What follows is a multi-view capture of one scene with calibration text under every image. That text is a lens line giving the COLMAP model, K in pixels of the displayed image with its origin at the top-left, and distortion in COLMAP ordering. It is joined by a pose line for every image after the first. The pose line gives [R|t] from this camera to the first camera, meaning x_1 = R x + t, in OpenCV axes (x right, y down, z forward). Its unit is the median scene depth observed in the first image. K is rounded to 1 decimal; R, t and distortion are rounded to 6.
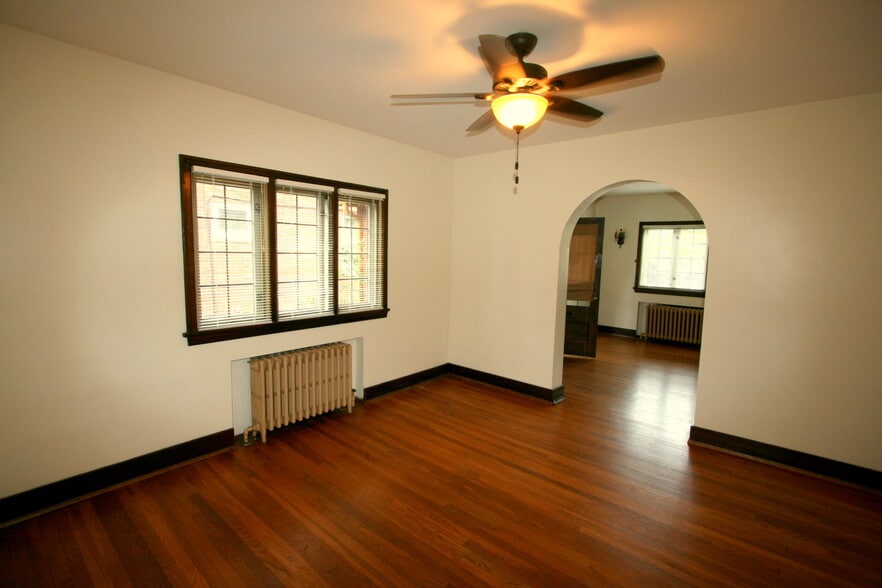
lens RADIAL K [[416.6, 0, 439.1], [0, 416.6, 288.7], [0, 0, 1]] dist [0.010966, -0.000189]
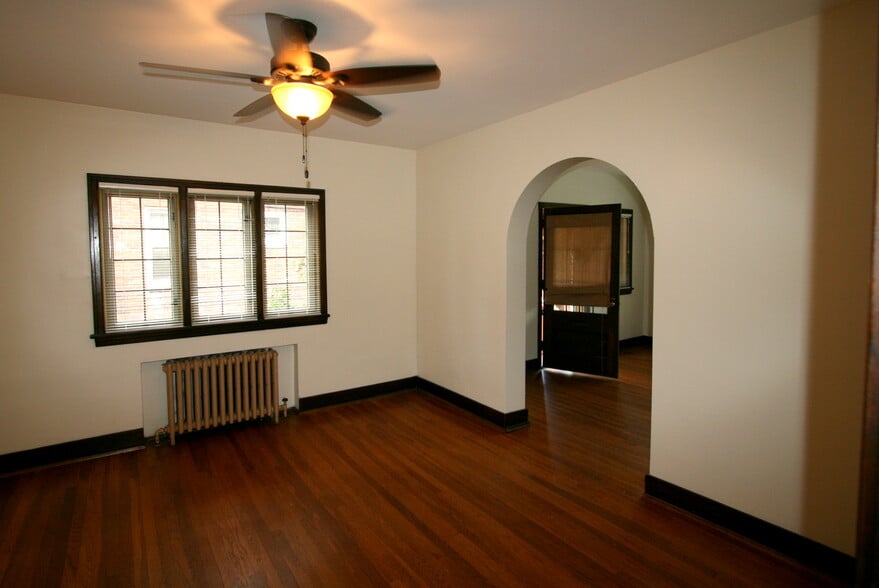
lens RADIAL K [[456.9, 0, 445.7], [0, 456.9, 268.5], [0, 0, 1]] dist [0.008006, 0.001968]
pose [[0.956694, -0.023648, -0.290133, 0.489787], [0.006644, 0.998209, -0.059455, 0.008874], [0.291019, 0.054952, 0.955138, 0.092890]]
